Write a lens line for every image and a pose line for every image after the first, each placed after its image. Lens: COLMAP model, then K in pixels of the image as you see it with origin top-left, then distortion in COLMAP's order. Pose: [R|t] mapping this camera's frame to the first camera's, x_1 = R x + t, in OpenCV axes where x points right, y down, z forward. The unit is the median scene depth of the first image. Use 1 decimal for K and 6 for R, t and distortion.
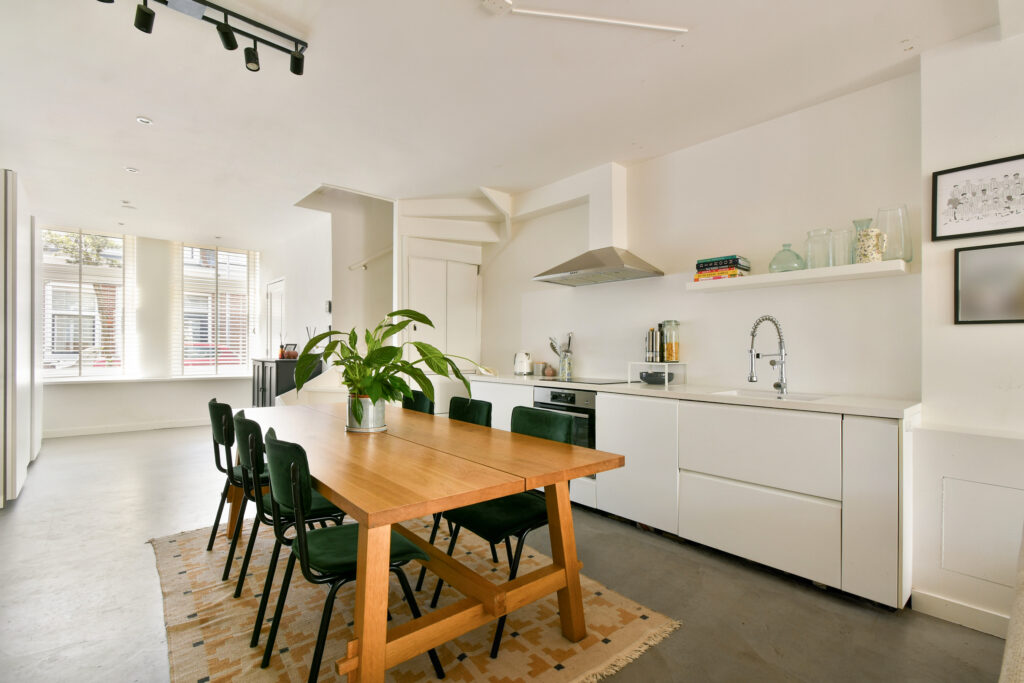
lens RADIAL K [[463.0, 0, 514.2], [0, 463.0, 348.7], [0, 0, 1]] dist [0.000956, -0.000470]
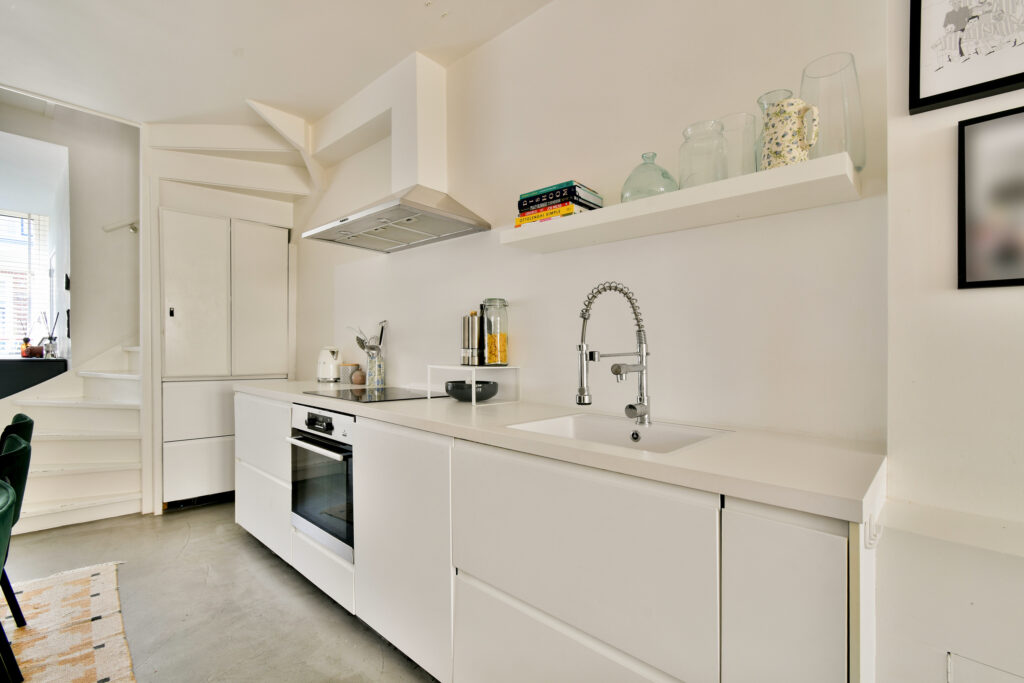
lens RADIAL K [[463.0, 0, 510.3], [0, 463.0, 342.4], [0, 0, 1]] dist [0.000956, -0.000470]
pose [[0.995661, 0.008116, 0.092699, 0.334002], [-0.006934, 0.999891, -0.013068, 0.006468], [-0.092795, 0.012369, 0.995608, 0.418113]]
